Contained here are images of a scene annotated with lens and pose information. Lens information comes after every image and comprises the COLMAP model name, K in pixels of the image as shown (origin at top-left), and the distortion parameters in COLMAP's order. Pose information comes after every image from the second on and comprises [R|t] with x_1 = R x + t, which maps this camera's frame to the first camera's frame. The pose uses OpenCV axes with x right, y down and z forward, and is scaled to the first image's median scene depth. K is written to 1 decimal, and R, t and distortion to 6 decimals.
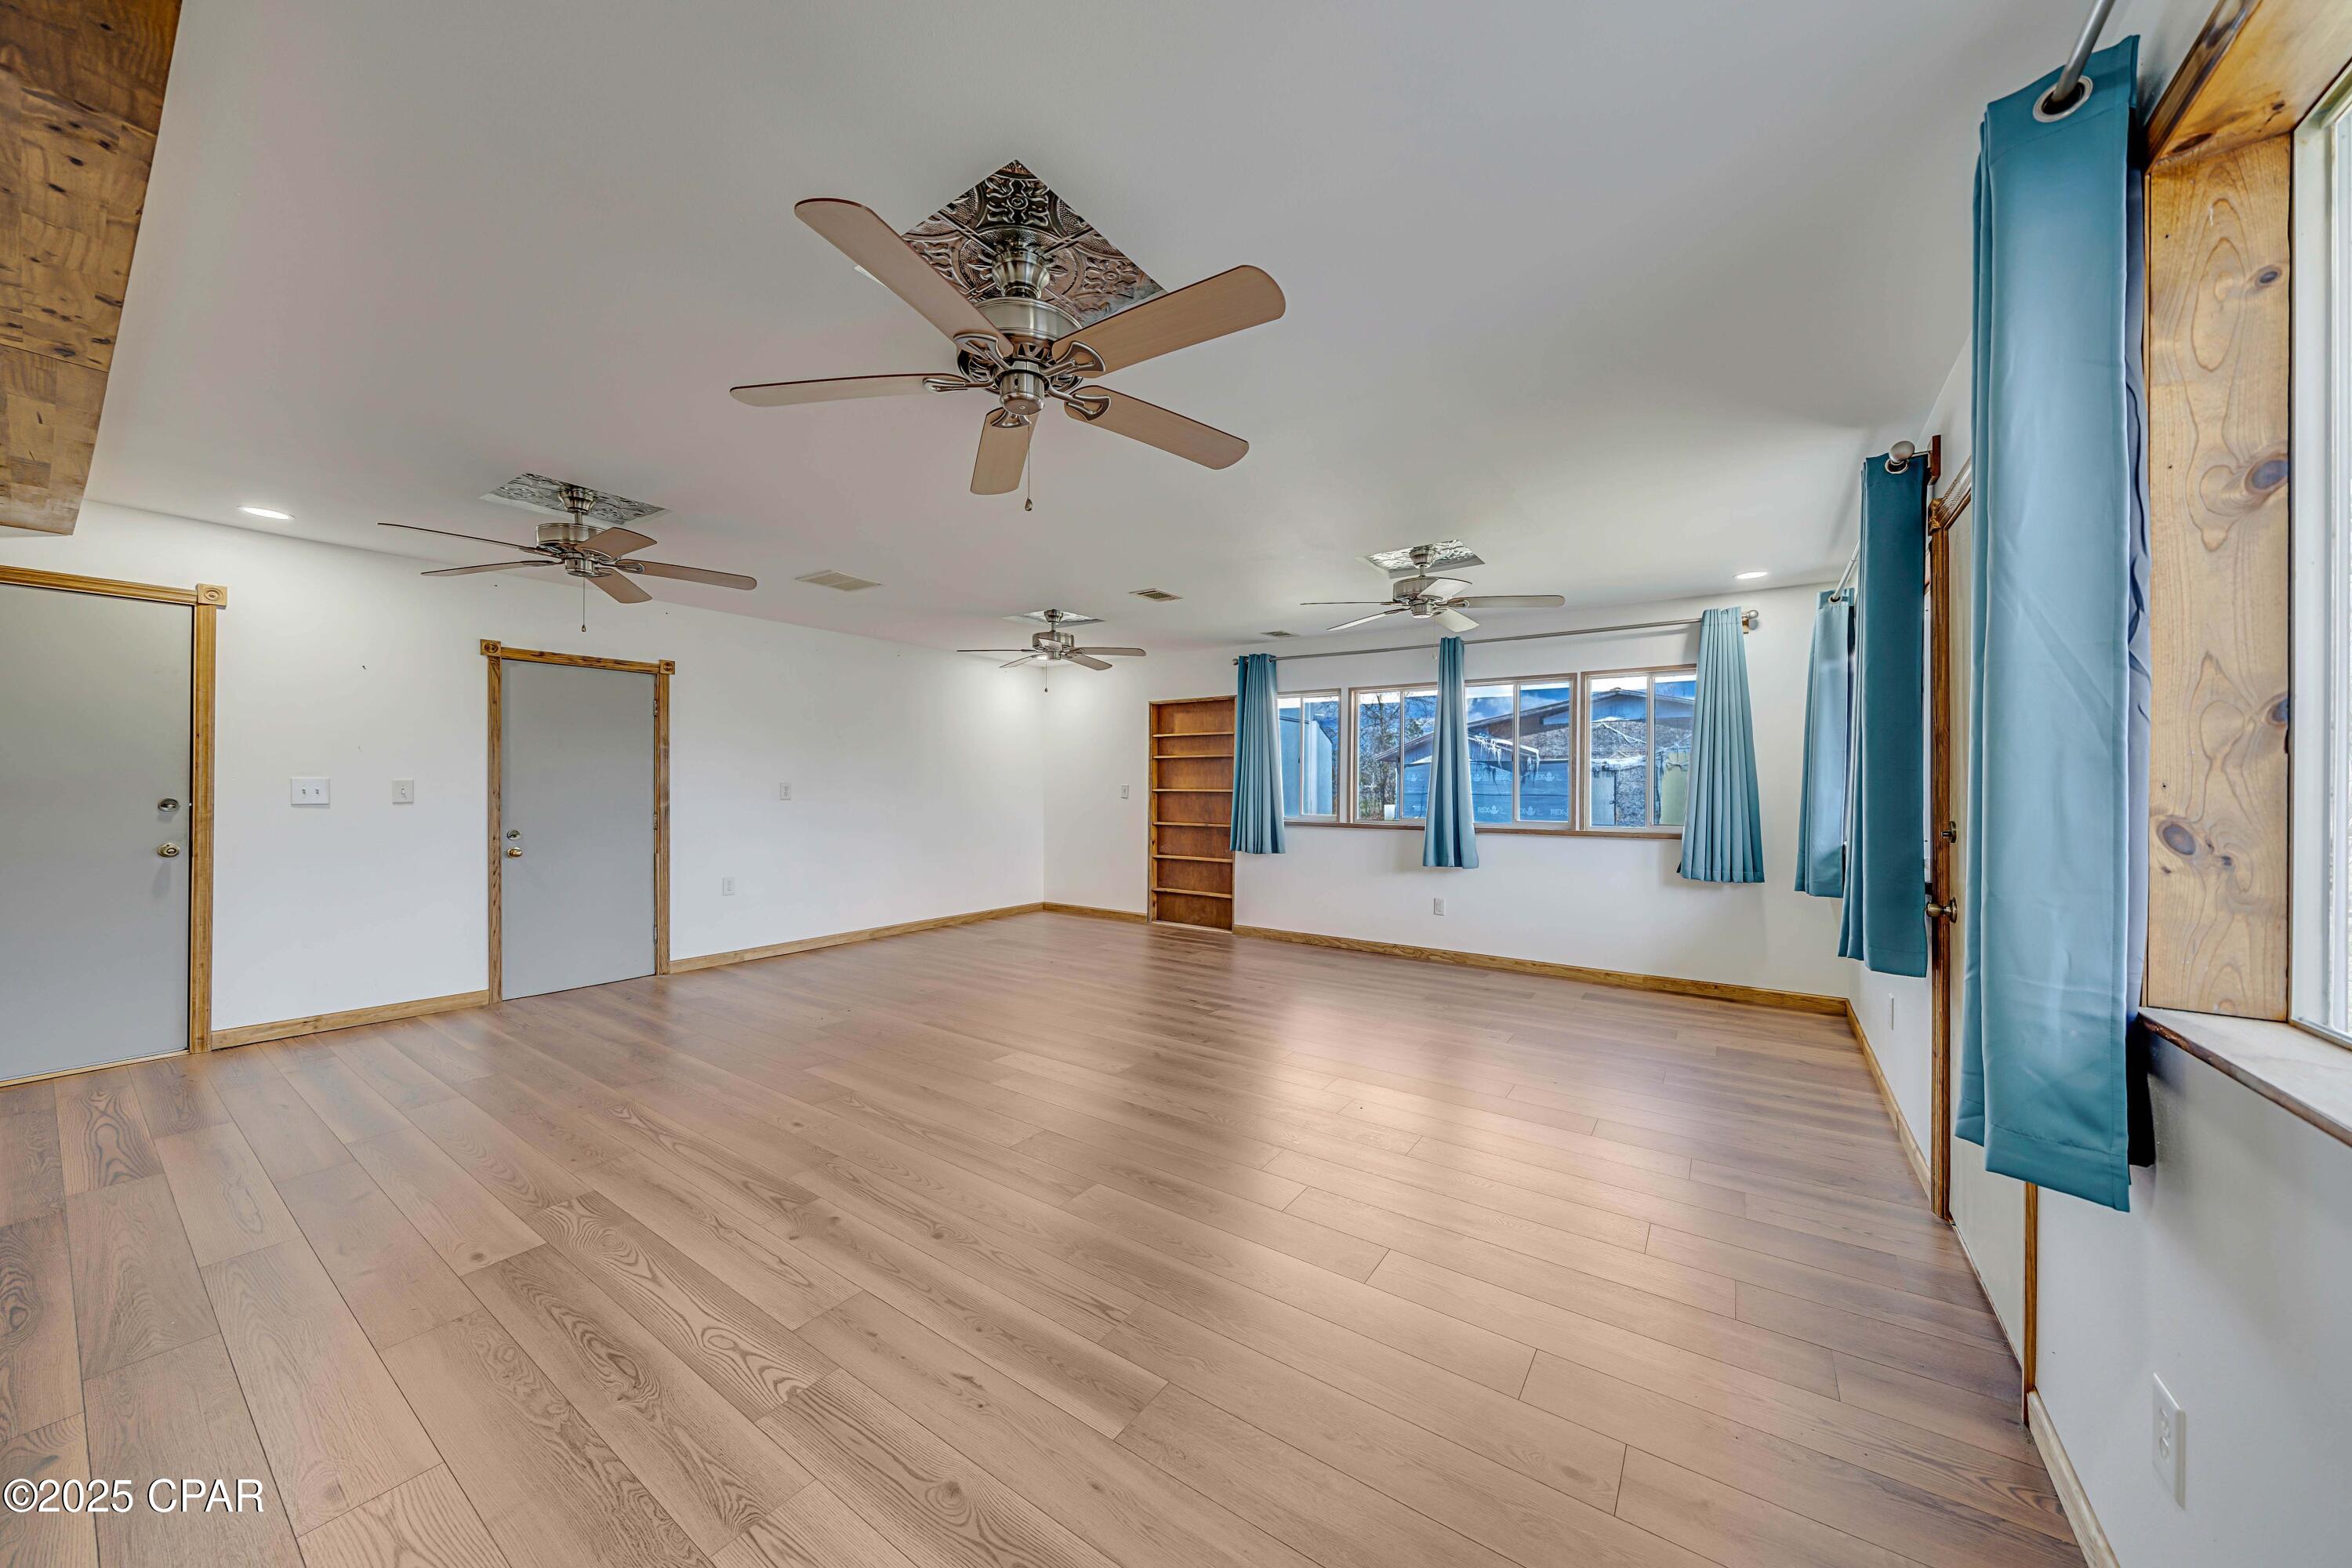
lens RADIAL K [[808.7, 0, 1157.7], [0, 808.7, 787.2], [0, 0, 1]] dist [-0.004368, 0.000748]
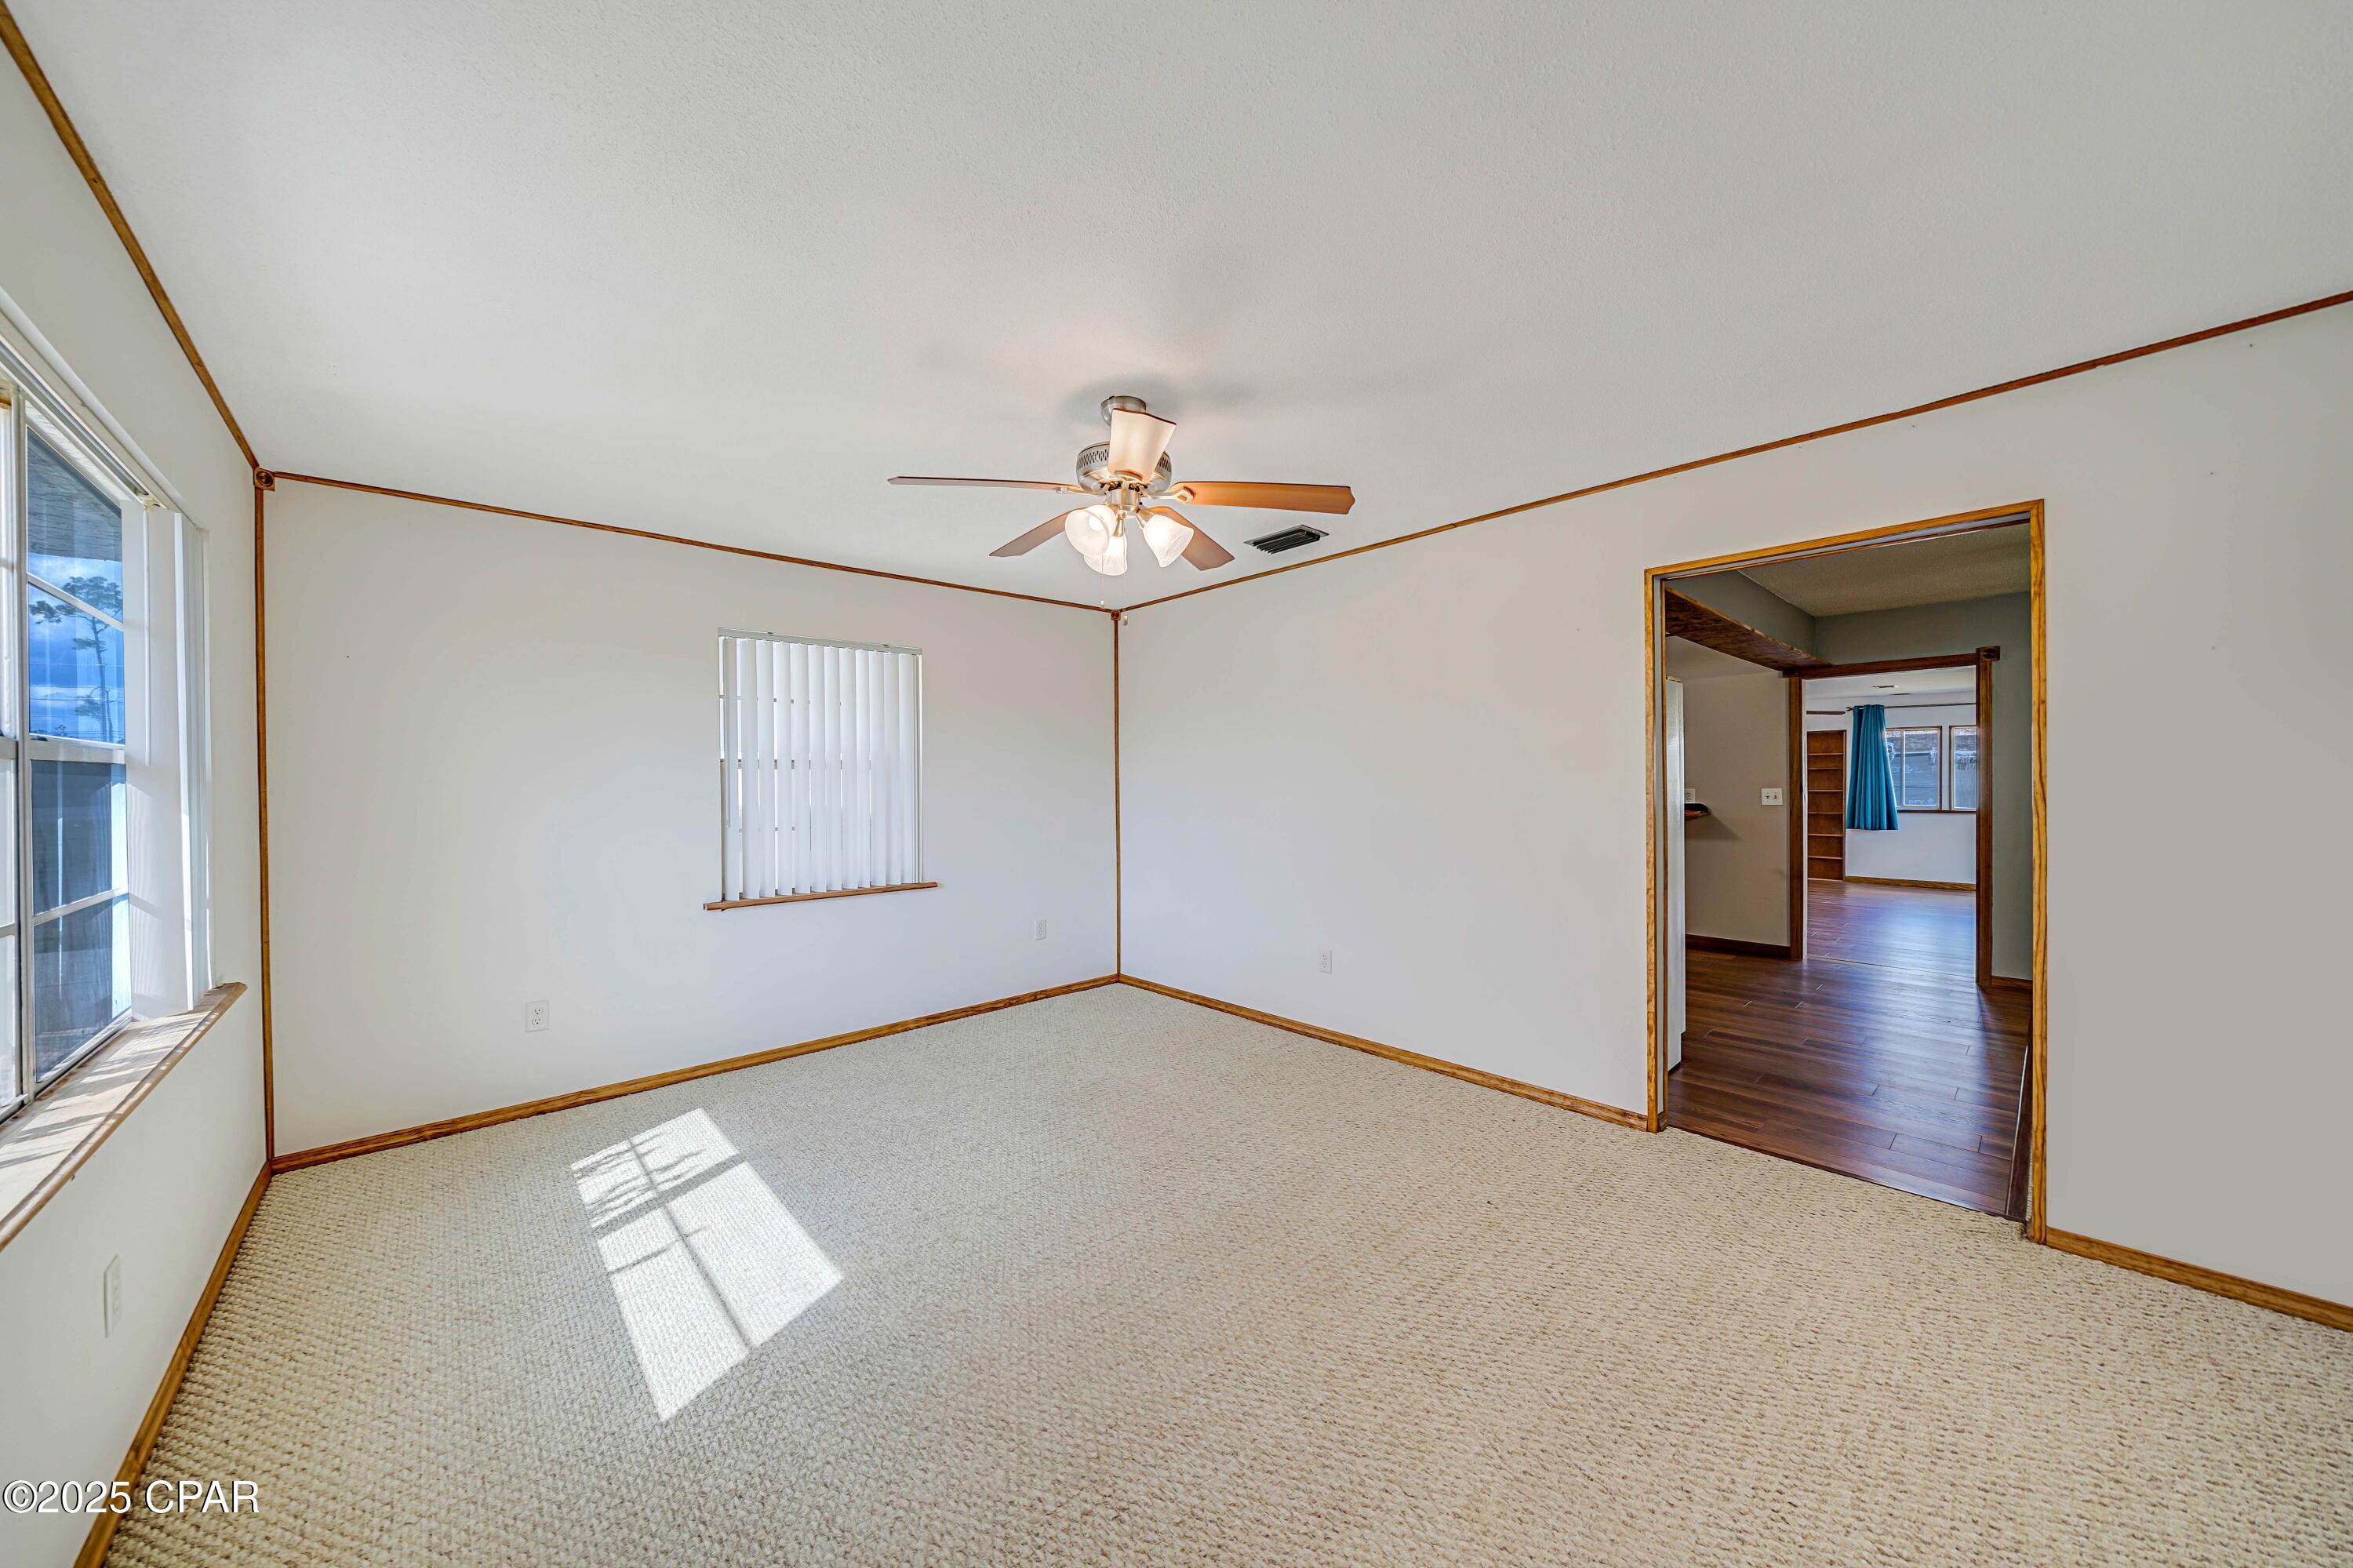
lens RADIAL K [[809.1, 0, 1174.6], [0, 809.1, 778.7], [0, 0, 1]] dist [-0.004368, 0.000748]
pose [[0.978616, -0.014889, -0.205158, -0.891634], [0.013719, 0.999880, -0.007127, -0.026270], [0.205240, 0.004160, 0.978703, -0.833345]]
